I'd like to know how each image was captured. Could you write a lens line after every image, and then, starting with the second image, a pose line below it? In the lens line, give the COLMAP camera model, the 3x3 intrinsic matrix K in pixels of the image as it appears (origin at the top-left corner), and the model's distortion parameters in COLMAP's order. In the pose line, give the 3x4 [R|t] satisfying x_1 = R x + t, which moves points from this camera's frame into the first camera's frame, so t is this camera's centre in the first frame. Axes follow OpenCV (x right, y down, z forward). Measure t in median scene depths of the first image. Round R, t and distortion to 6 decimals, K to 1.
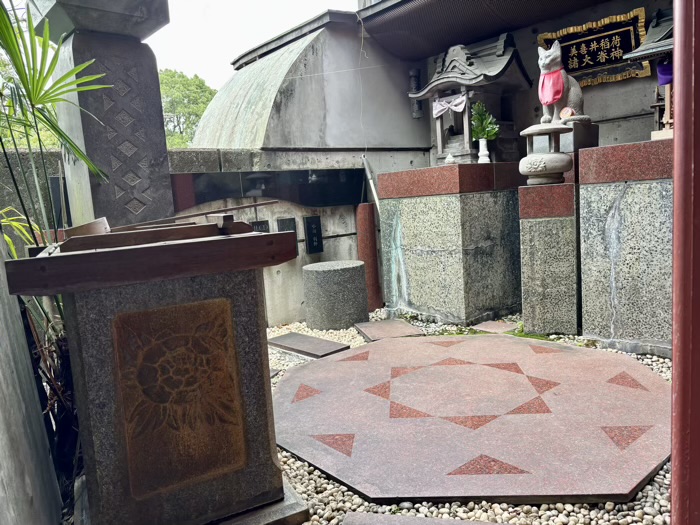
lens RADIAL K [[527.6, 0, 351.5], [0, 527.6, 260.5], [0, 0, 1]] dist [0.031465, -0.038813]
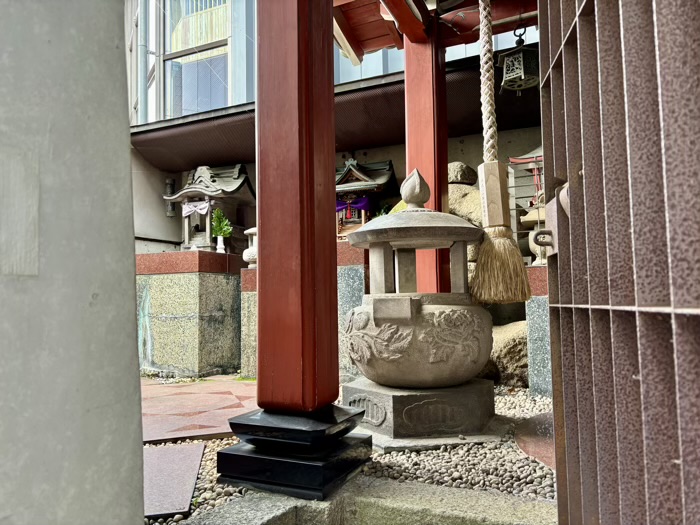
lens RADIAL K [[527.6, 0, 349.0], [0, 527.6, 266.9], [0, 0, 1]] dist [0.031465, -0.038813]
pose [[0.904149, 0.083449, 0.418989, -0.007967], [0.004922, 0.978638, -0.205534, 0.119237], [-0.427190, 0.187896, 0.884423, -0.291013]]
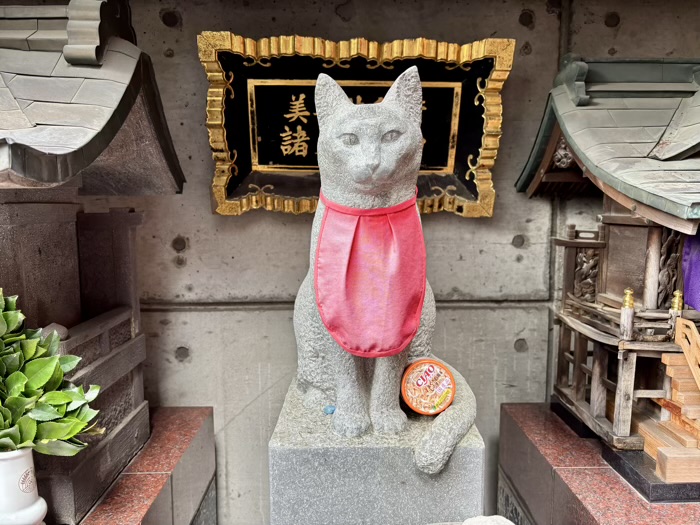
lens RADIAL K [[527.6, 0, 357.3], [0, 527.6, 270.0], [0, 0, 1]] dist [0.031465, -0.038813]
pose [[0.669178, -0.011645, 0.743011, 0.189786], [0.048294, 0.998445, -0.027847, -0.287432], [-0.741531, 0.054518, 0.668700, 0.771735]]
